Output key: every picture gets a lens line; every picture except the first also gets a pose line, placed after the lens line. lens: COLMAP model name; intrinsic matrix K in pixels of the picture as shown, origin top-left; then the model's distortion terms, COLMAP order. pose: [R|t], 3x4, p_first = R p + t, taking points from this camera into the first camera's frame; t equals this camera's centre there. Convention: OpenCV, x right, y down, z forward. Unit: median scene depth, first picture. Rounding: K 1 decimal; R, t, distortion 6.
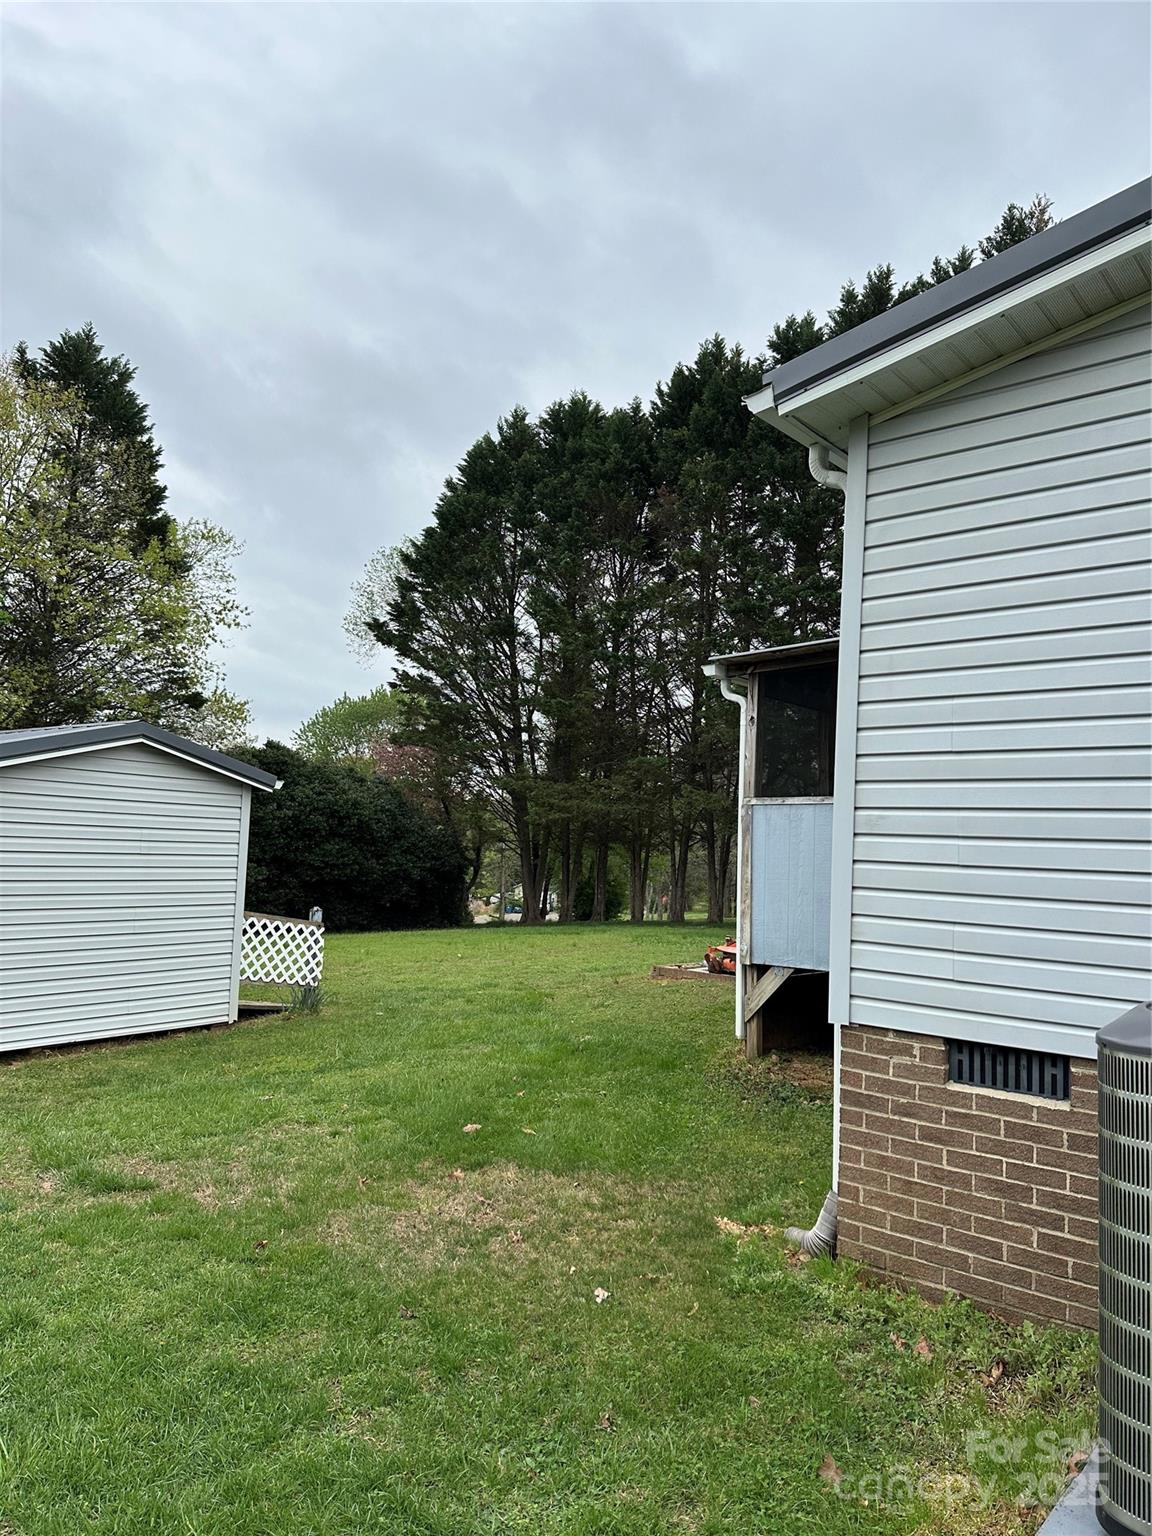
lens RADIAL K [[1073.1, 0, 571.6], [0, 1073.1, 772.8], [0, 0, 1]] dist [0.049180, -0.036855]
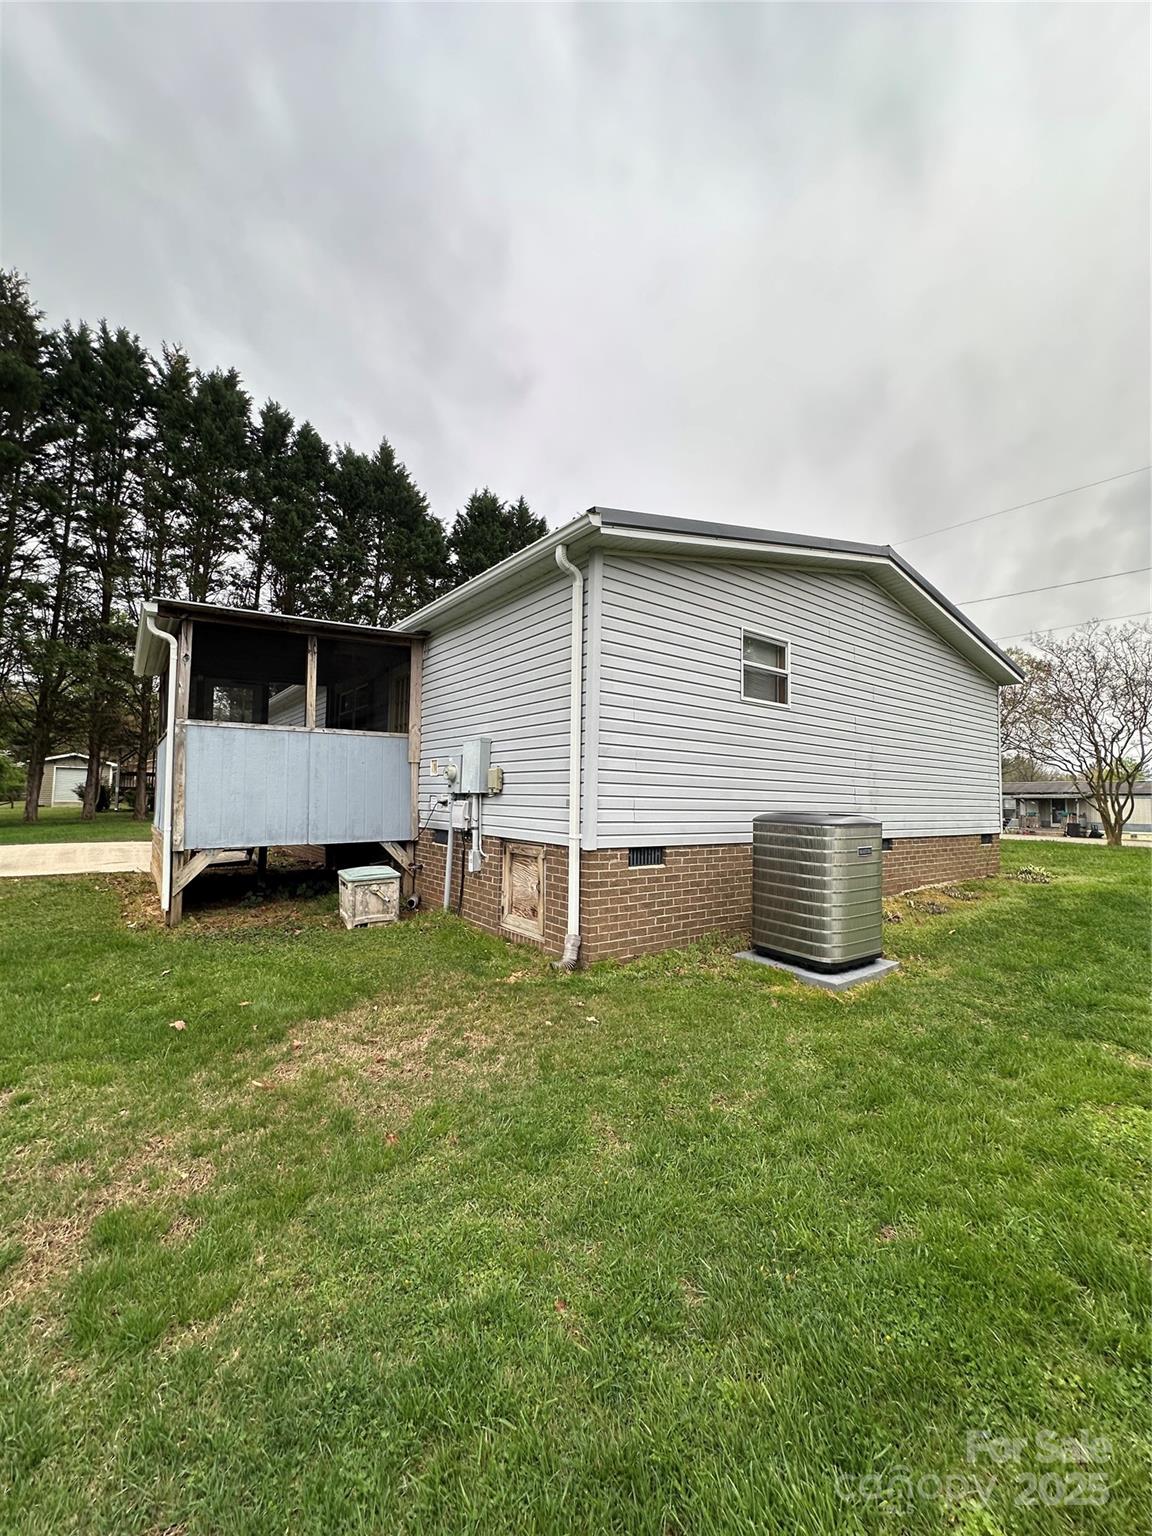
lens RADIAL K [[618.3, 0, 573.1], [0, 618.3, 763.8], [0, 0, 1]] dist [-0.004181, -0.000275]
pose [[0.212952, 0.023347, 0.976784, -0.724329], [-0.082919, 0.996540, -0.005742, 0.068613], [-0.973538, -0.079771, 0.214151, 0.658491]]
